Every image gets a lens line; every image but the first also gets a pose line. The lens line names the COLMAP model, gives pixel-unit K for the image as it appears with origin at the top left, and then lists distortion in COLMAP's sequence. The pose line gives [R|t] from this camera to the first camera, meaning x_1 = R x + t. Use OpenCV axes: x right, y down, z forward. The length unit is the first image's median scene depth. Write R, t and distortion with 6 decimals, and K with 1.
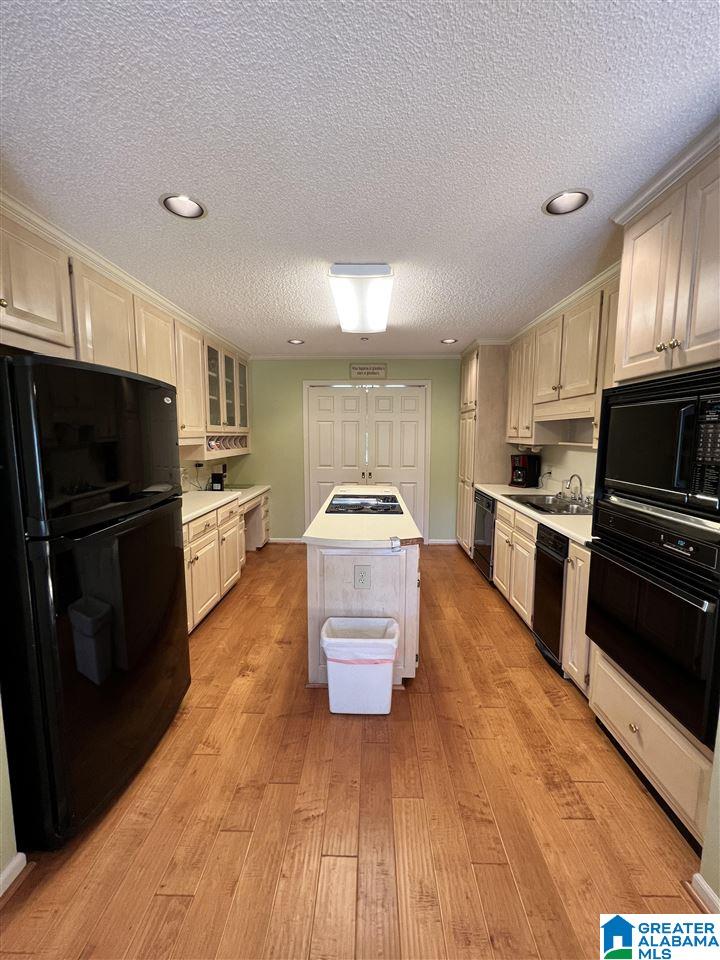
lens RADIAL K [[386.4, 0, 360.1], [0, 386.4, 478.7], [0, 0, 1]] dist [-0.000576, 0.000548]
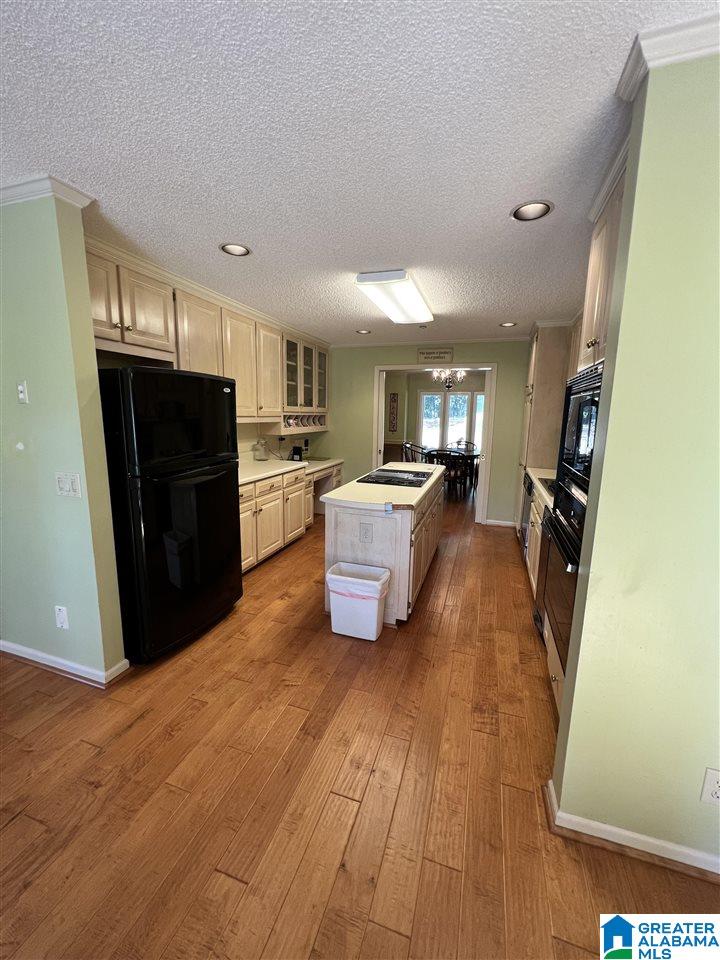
lens RADIAL K [[386.4, 0, 359.9], [0, 386.4, 479.5], [0, 0, 1]] dist [-0.000576, 0.000548]
pose [[0.956460, 0.066172, -0.284263, 0.327534], [-0.050325, 0.996763, 0.062702, 0.006394], [0.287492, -0.045666, 0.956694, -0.183582]]
